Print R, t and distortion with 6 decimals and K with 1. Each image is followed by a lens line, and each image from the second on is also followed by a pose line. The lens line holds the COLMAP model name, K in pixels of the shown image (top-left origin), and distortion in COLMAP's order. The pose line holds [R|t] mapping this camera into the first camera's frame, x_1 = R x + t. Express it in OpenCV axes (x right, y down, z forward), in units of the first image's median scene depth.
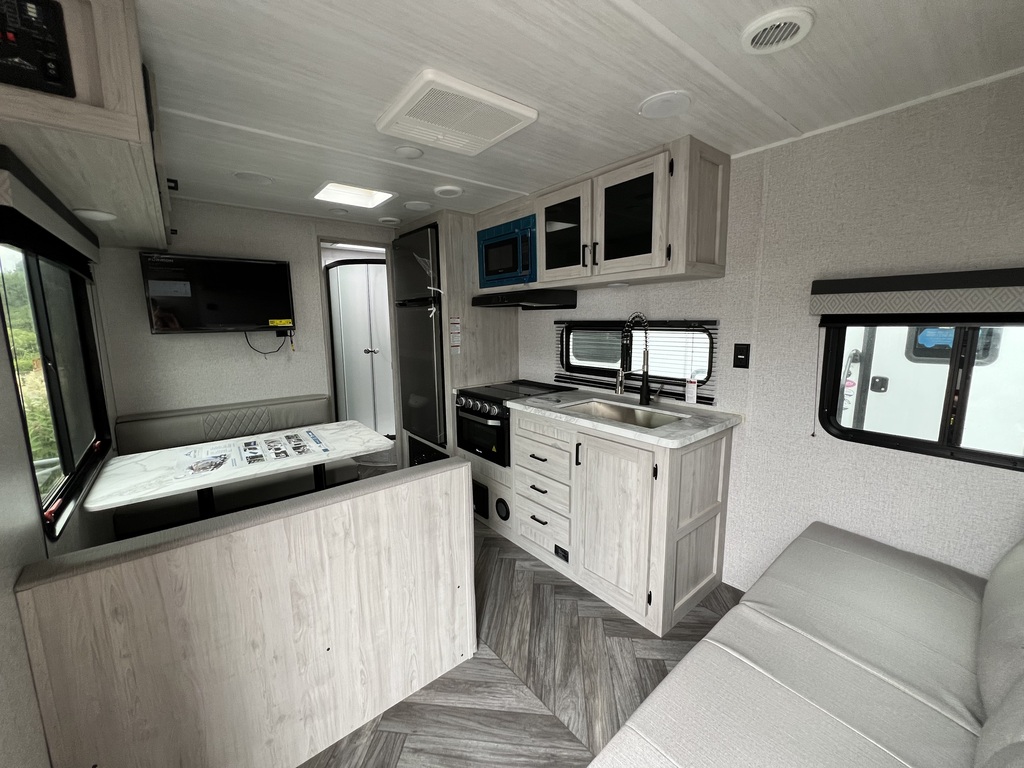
lens RADIAL K [[408.0, 0, 508.3], [0, 408.0, 377.6], [0, 0, 1]] dist [-0.003813, 0.000696]
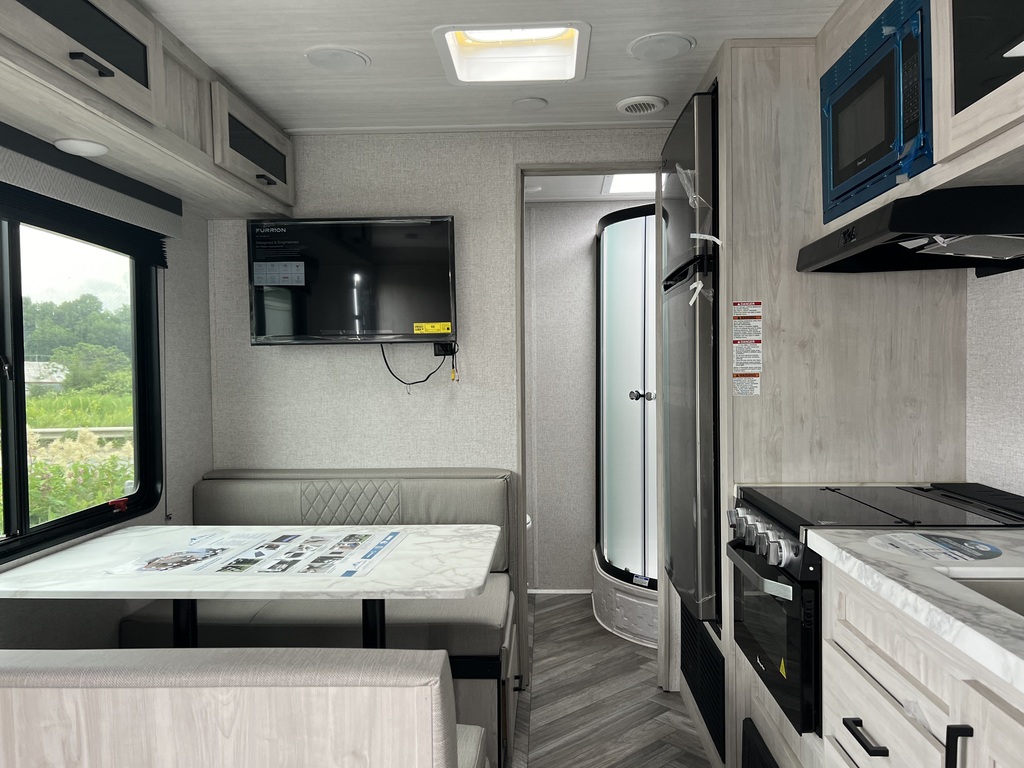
lens RADIAL K [[767.8, 0, 512.4], [0, 767.8, 387.9], [0, 0, 1]] dist [0.050668, -0.059659]
pose [[0.749075, 0.019239, -0.662205, 0.250610], [-0.091997, 0.992914, -0.075218, 0.014232], [0.656066, 0.117265, 0.745537, 0.395982]]
